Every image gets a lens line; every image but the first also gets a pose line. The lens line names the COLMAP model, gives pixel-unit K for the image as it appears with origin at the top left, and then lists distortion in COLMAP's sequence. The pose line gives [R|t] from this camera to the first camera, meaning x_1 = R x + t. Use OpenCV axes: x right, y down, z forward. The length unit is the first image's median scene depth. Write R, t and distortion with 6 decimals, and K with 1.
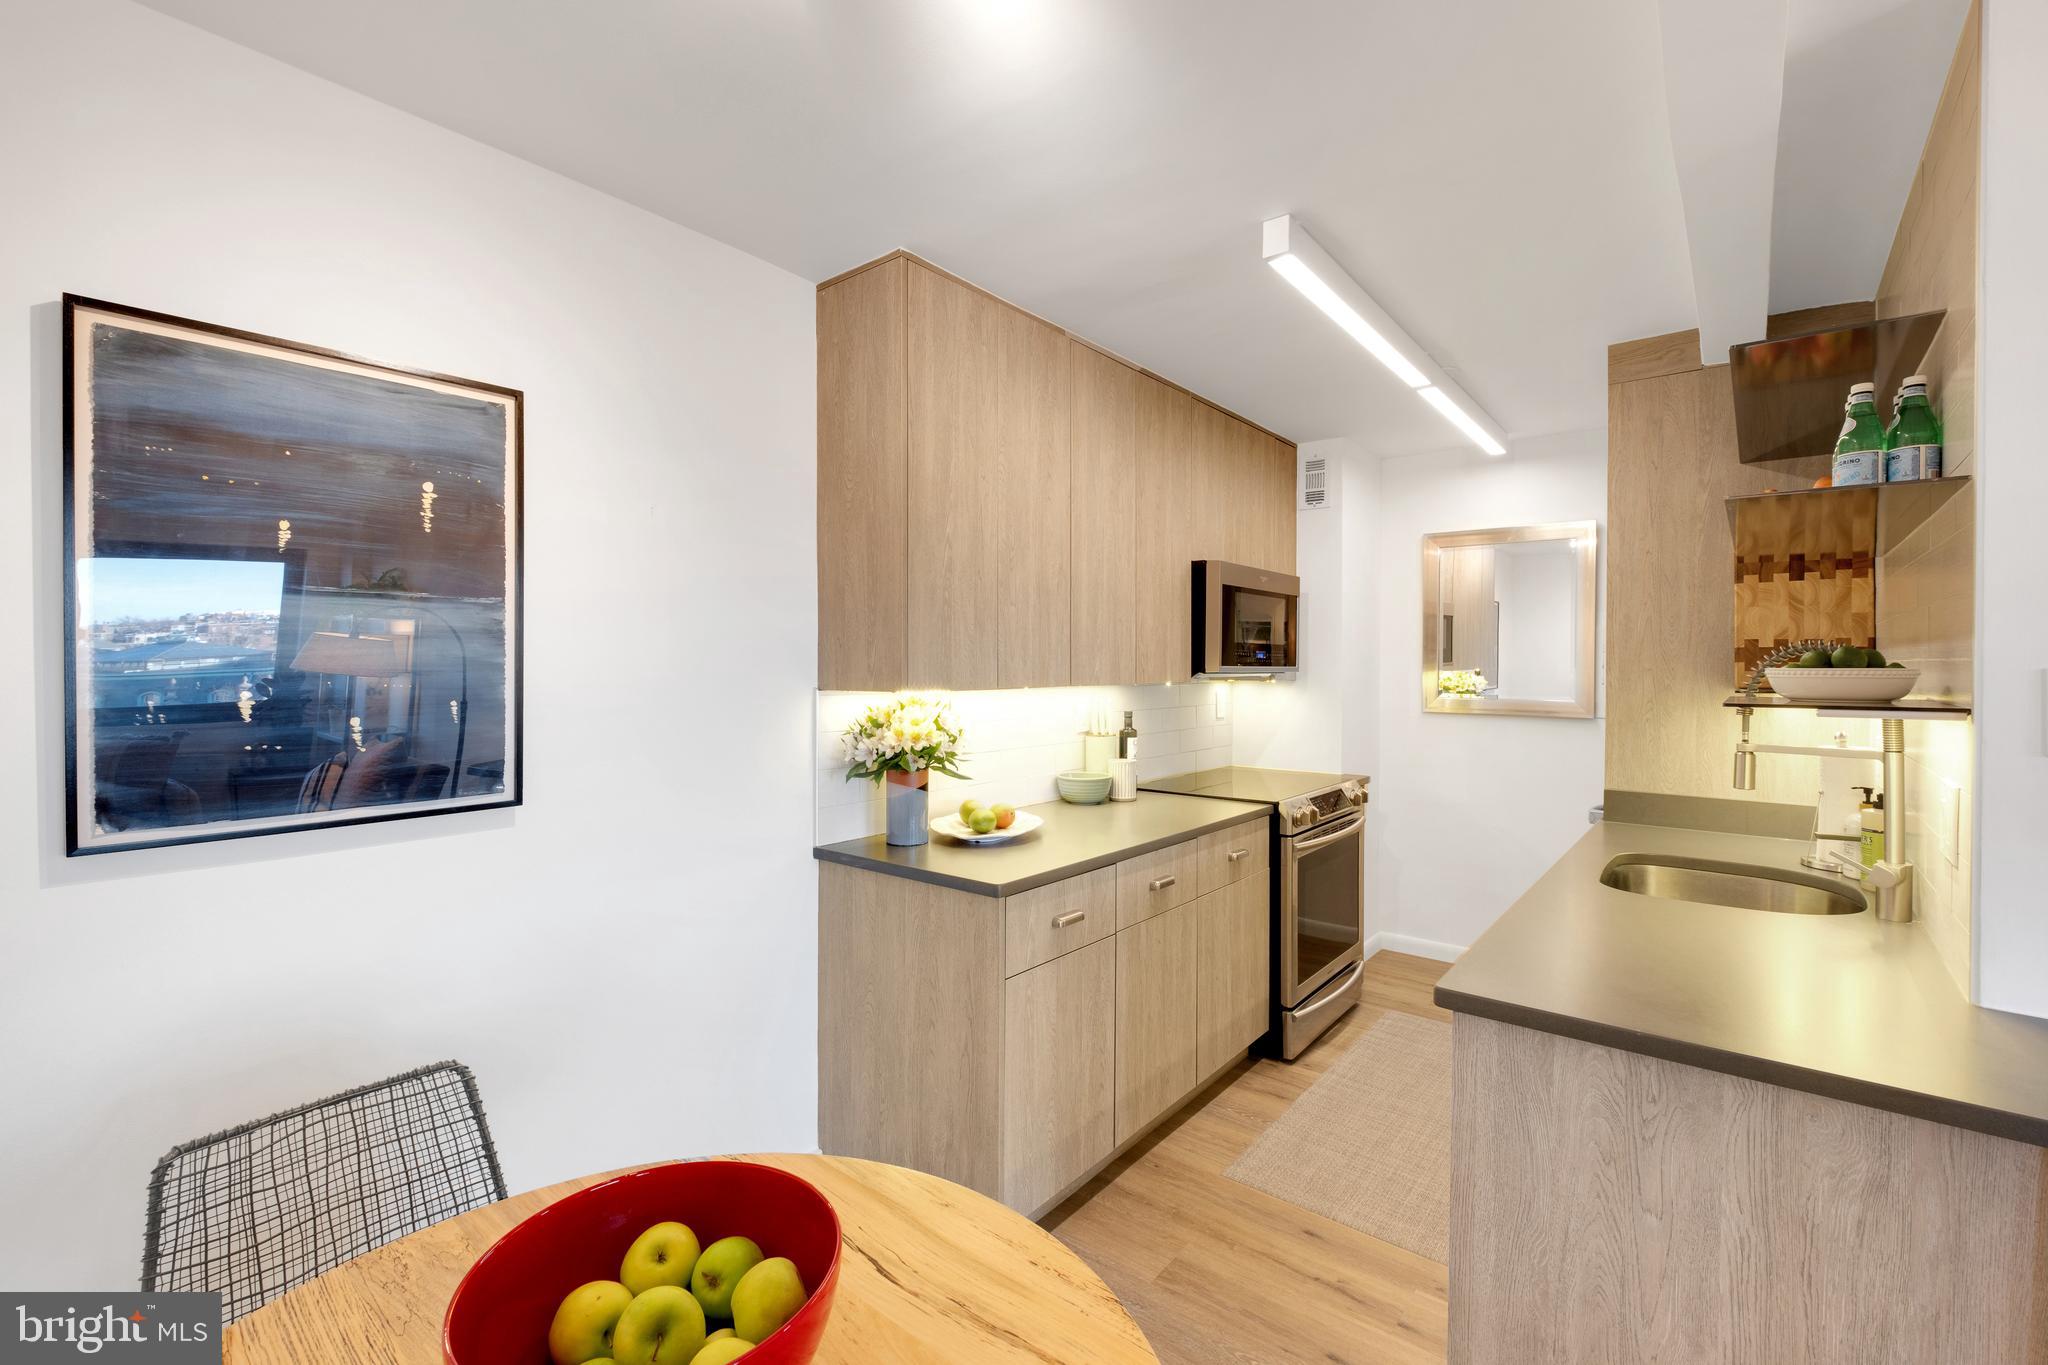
lens RADIAL K [[895.9, 0, 1031.7], [0, 895.9, 675.1], [0, 0, 1]] dist [-0.003395, -0.002819]
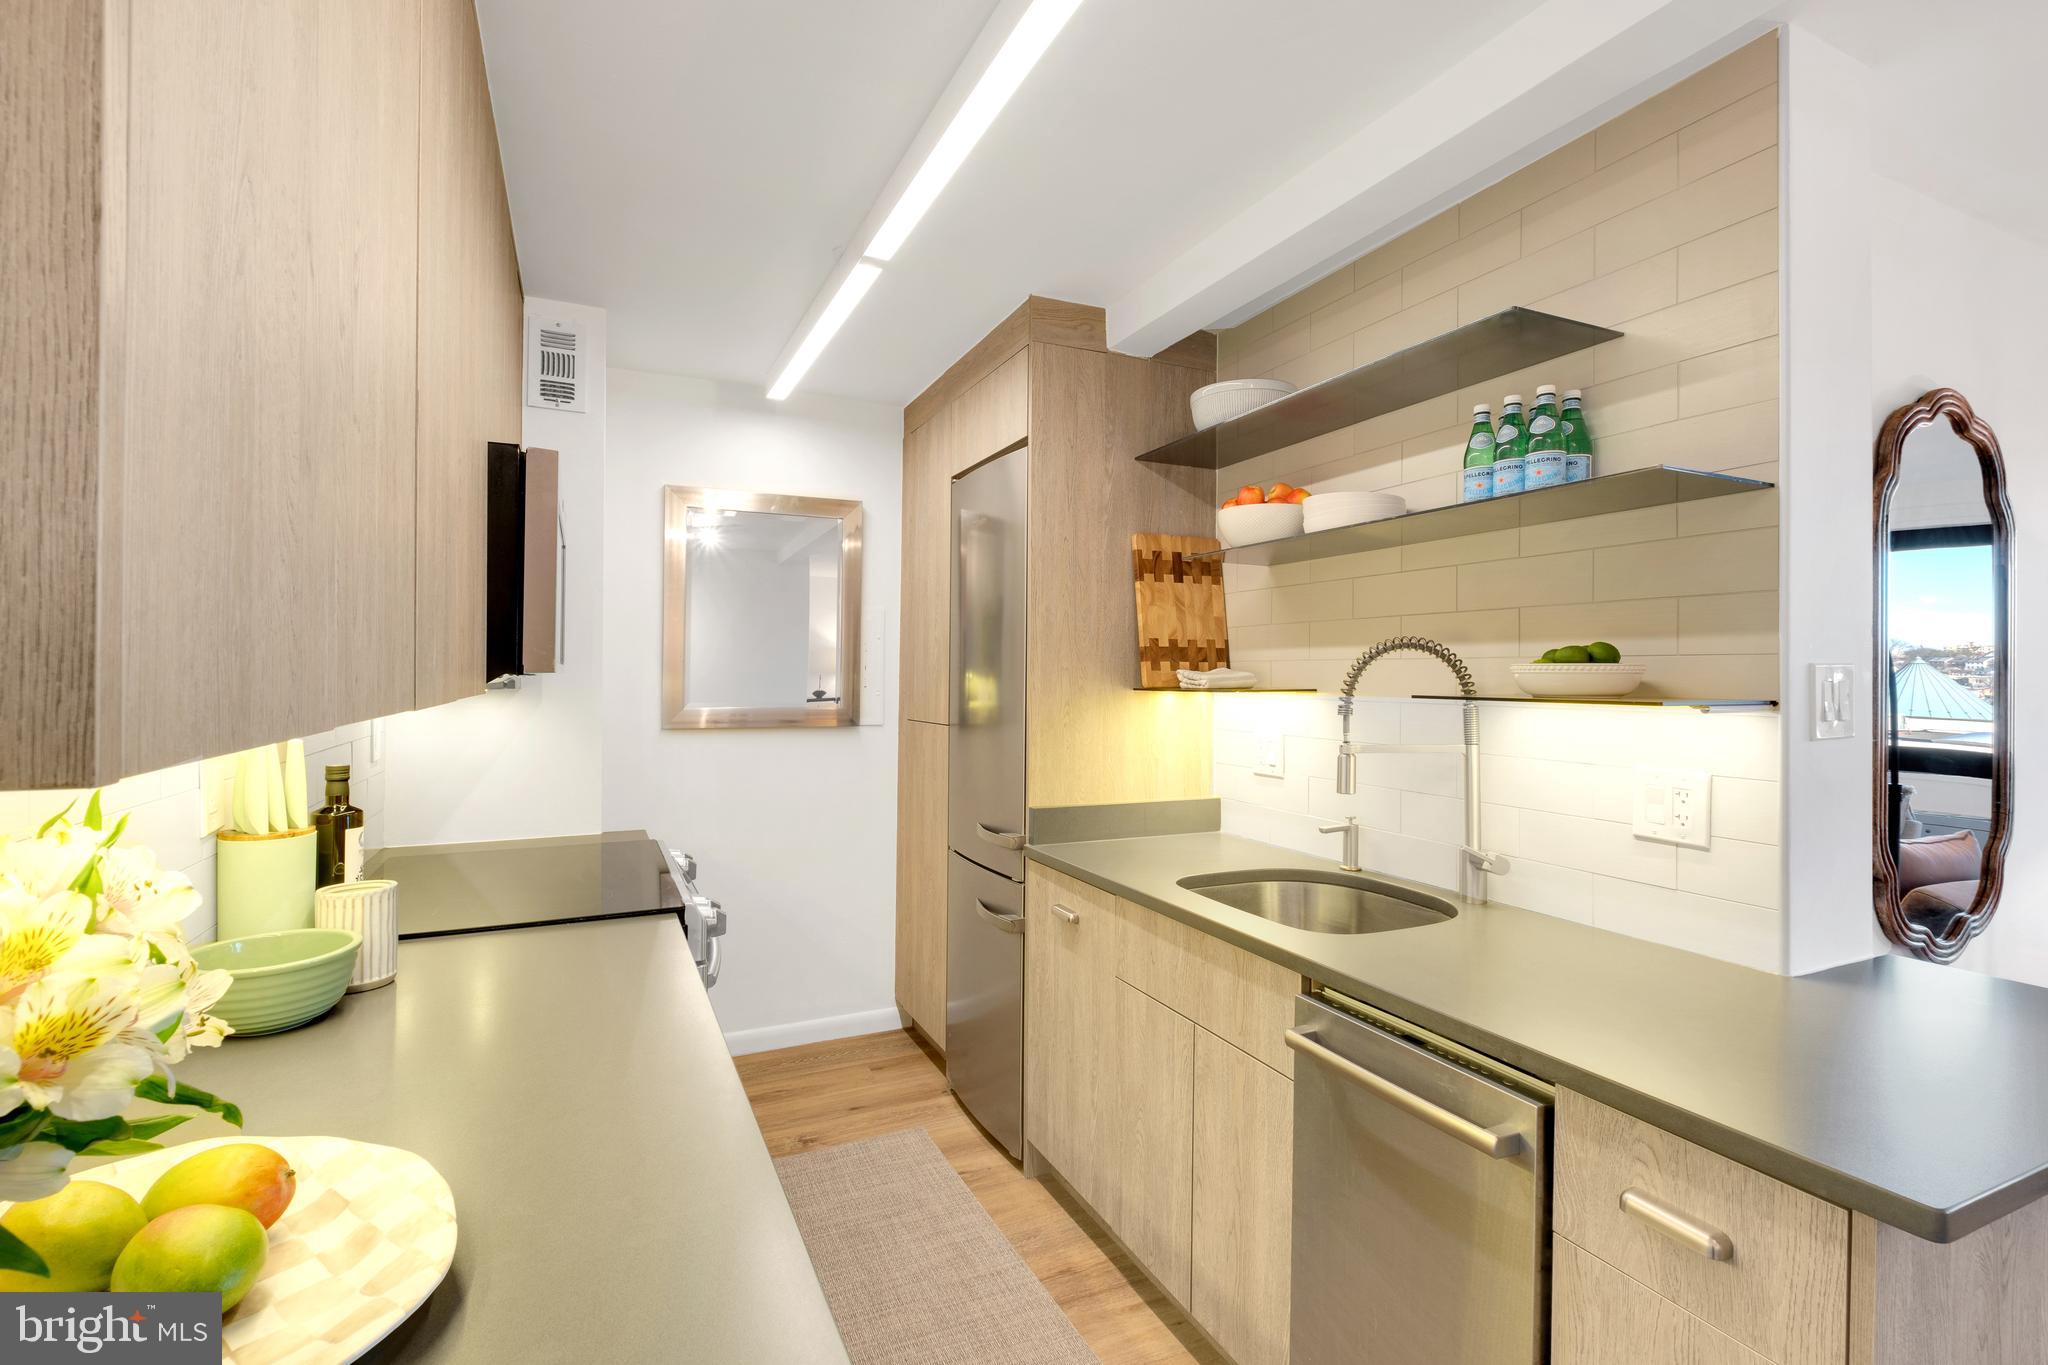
lens RADIAL K [[895.9, 0, 997.1], [0, 895.9, 673.1], [0, 0, 1]] dist [-0.003395, -0.002819]
pose [[0.445366, 0.002273, 0.895346, -0.160245], [0.005743, 0.999969, -0.005395, 0.002754], [-0.895330, 0.007545, 0.445339, 0.711240]]
